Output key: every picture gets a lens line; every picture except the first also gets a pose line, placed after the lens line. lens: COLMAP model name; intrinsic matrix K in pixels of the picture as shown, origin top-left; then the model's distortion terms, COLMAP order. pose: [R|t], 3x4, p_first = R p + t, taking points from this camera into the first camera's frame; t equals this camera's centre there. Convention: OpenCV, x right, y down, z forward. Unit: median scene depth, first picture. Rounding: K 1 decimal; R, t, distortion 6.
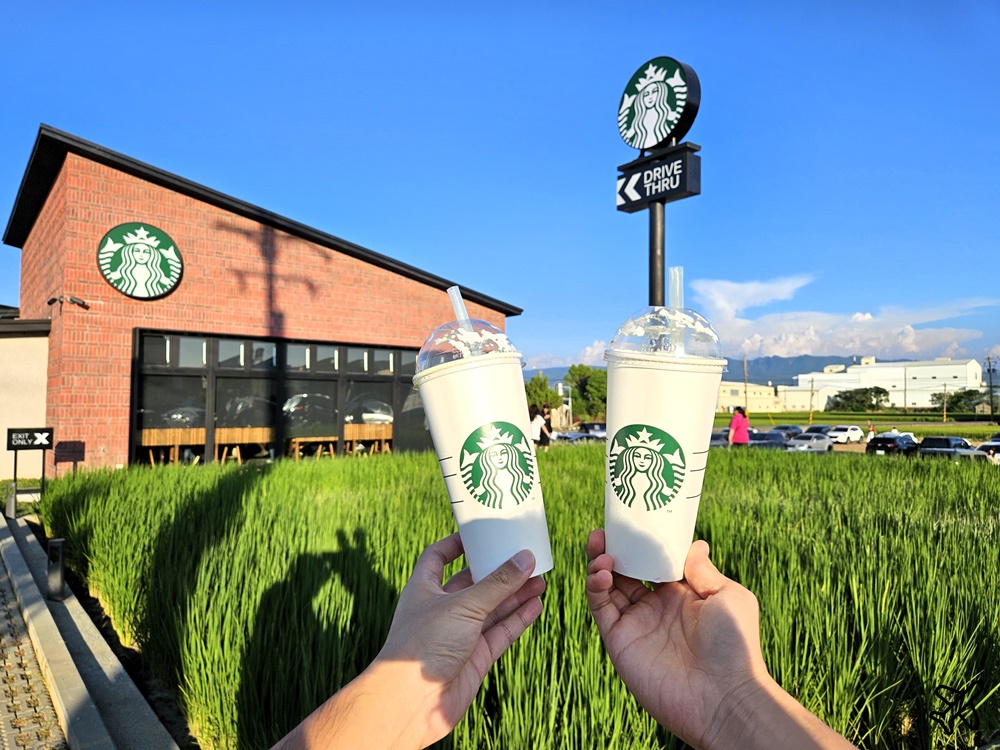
lens RADIAL K [[684.1, 0, 500.0], [0, 684.1, 375.0], [0, 0, 1]] dist [0.071037, -0.060128]
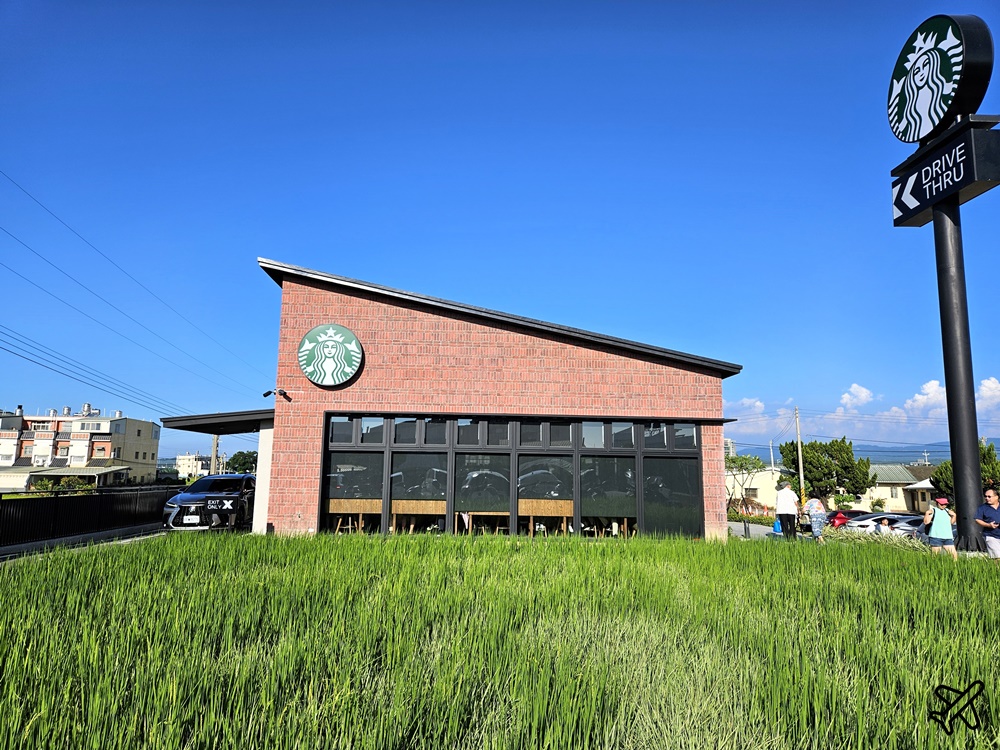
lens RADIAL K [[684.1, 0, 500.0], [0, 684.1, 375.0], [0, 0, 1]] dist [0.071037, -0.060128]
pose [[0.812533, -0.076469, -0.577878, 0.265263], [0.014721, 0.993734, -0.110799, 0.002905], [0.582730, 0.081521, 0.808567, 0.148154]]
